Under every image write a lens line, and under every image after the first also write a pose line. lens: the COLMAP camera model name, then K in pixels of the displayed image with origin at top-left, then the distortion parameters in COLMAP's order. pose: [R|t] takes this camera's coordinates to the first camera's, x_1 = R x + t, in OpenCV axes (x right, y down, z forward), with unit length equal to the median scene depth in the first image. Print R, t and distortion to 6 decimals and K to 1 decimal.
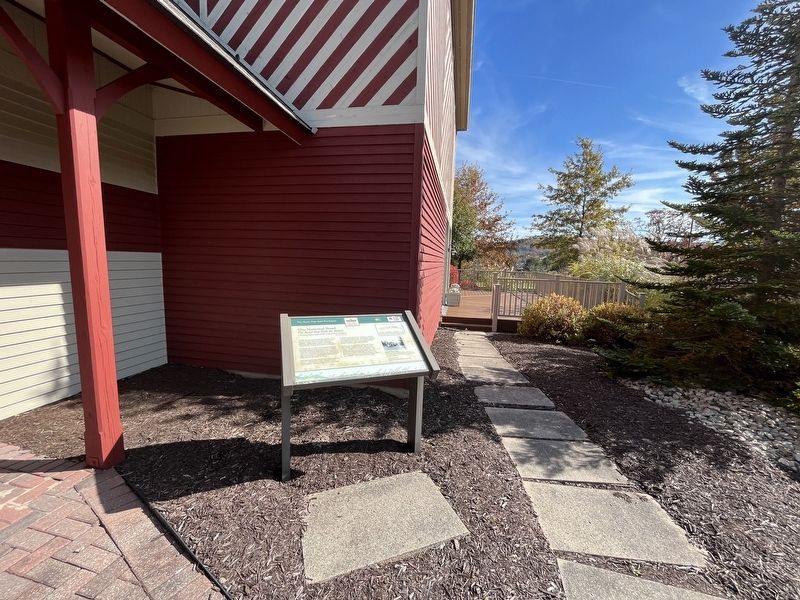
lens RADIAL K [[321.7, 0, 396.2], [0, 321.7, 299.2], [0, 0, 1]] dist [-0.000116, 0.000002]
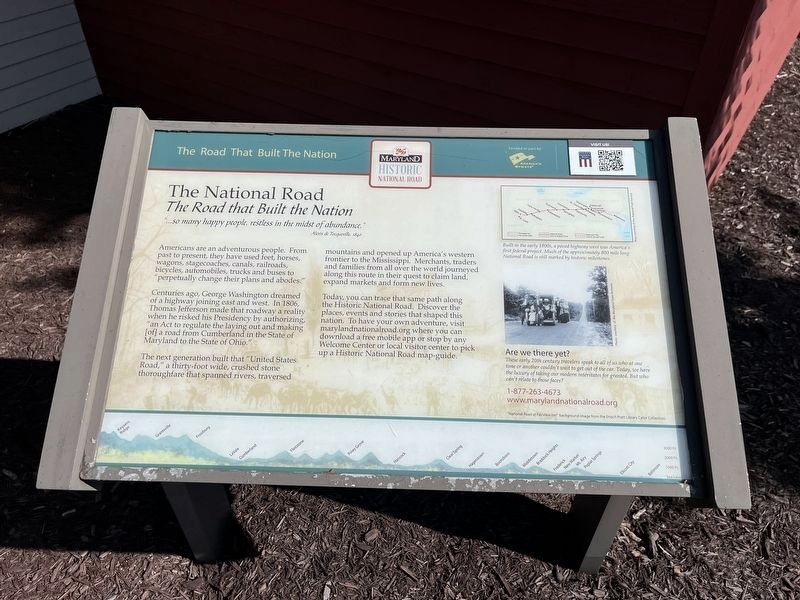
lens RADIAL K [[612.5, 0, 403.1], [0, 612.5, 301.5], [0, 0, 1]] dist [0.006648, -0.001100]
pose [[0.921967, 0.233929, -0.308633, 0.022315], [-0.022851, 0.828421, 0.559640, -0.098573], [0.386594, -0.508917, 0.769122, 0.646269]]
